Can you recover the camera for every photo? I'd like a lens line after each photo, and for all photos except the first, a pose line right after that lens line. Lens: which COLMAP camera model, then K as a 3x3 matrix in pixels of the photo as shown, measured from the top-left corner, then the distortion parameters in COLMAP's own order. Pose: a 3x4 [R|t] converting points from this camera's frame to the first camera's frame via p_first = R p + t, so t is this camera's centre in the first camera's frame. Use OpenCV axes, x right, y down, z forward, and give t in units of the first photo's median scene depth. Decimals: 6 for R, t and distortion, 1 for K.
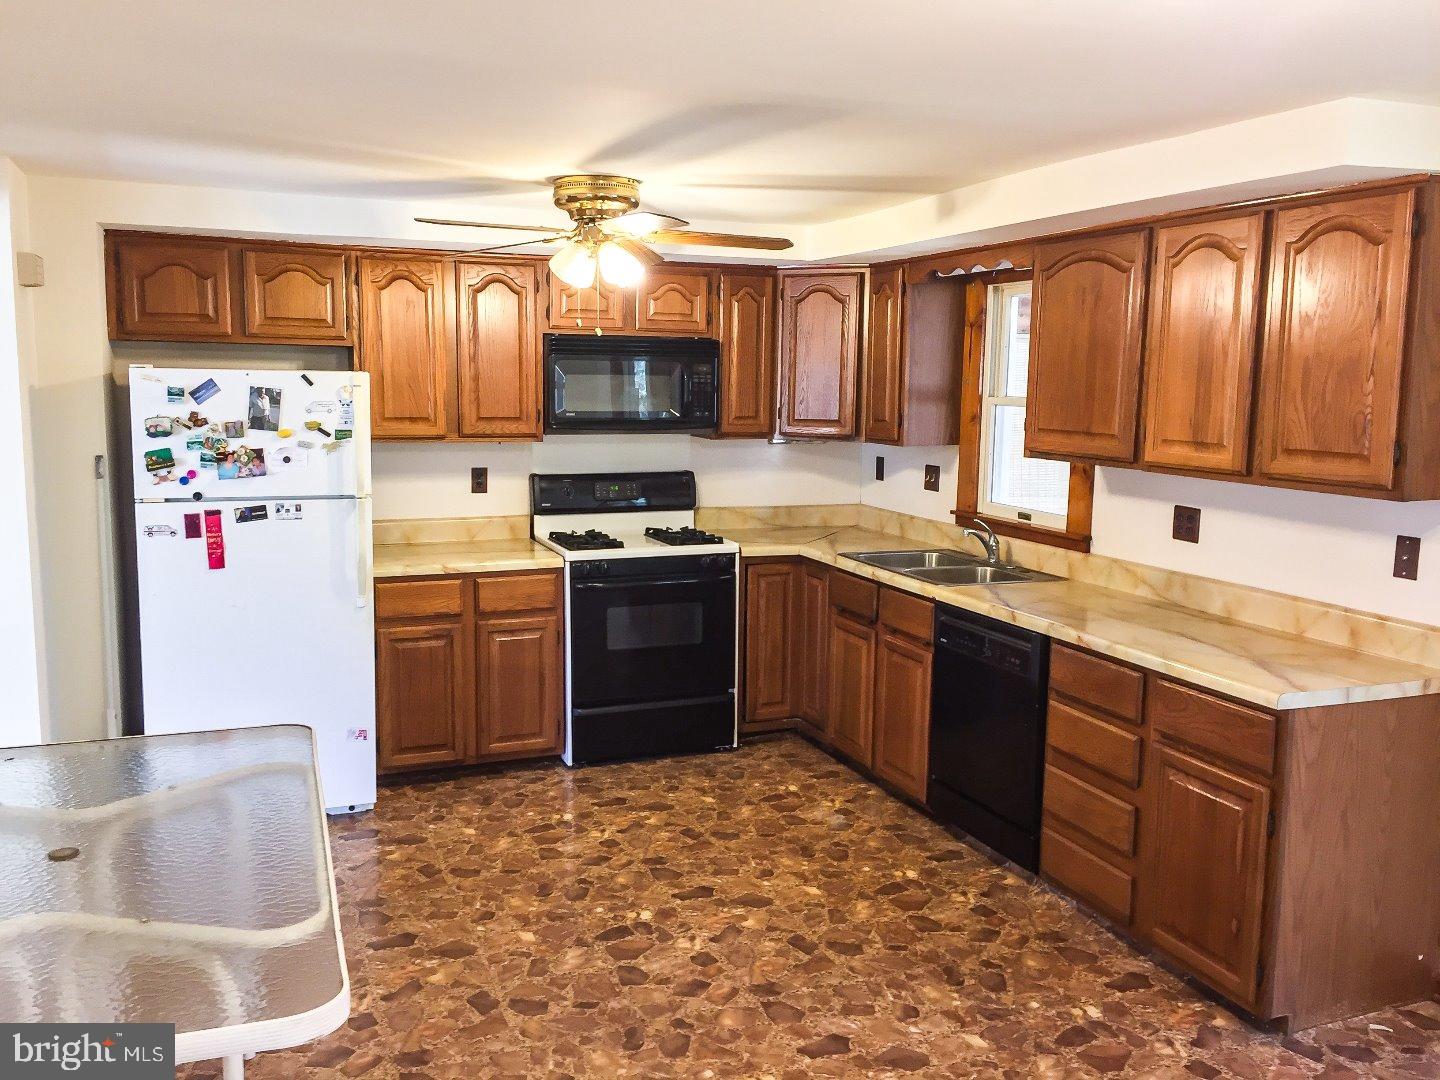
lens RADIAL K [[1229.3, 0, 715.3], [0, 1229.3, 537.7], [0, 0, 1]] dist [0.045451, -0.021705]
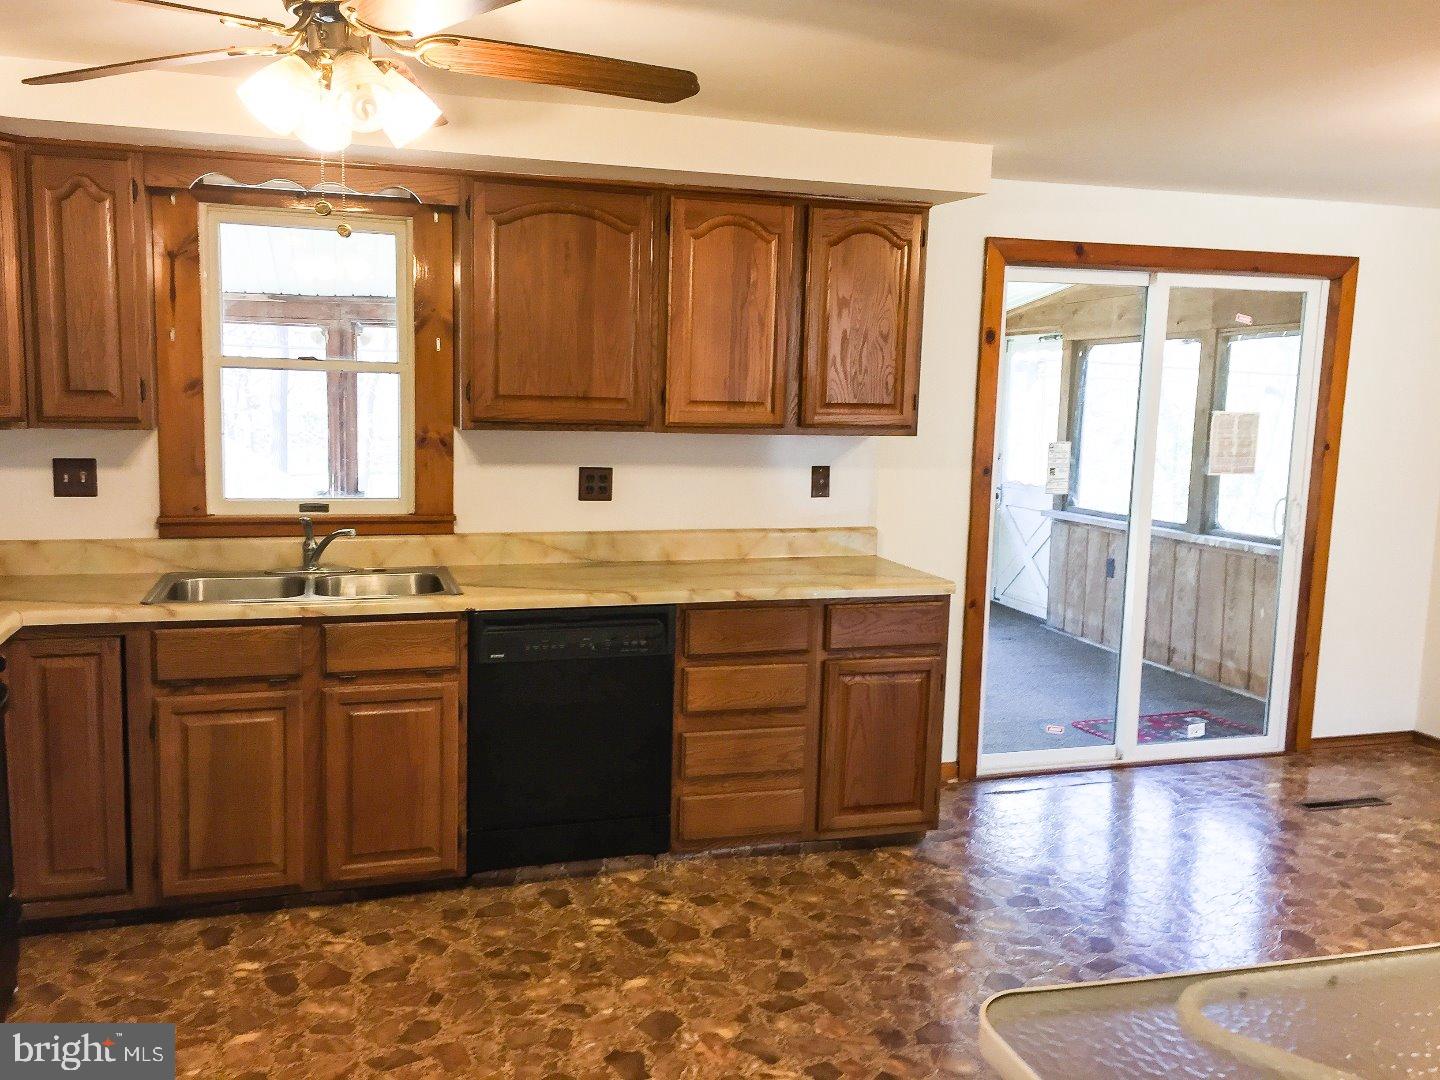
lens RADIAL K [[1229.3, 0, 713.8], [0, 1229.3, 540.9], [0, 0, 1]] dist [0.045451, -0.021705]
pose [[0.072891, -0.140112, 0.987449, -0.636920], [0.109299, 0.985241, 0.131731, -0.089232], [-0.991333, 0.098325, 0.087129, 0.823359]]
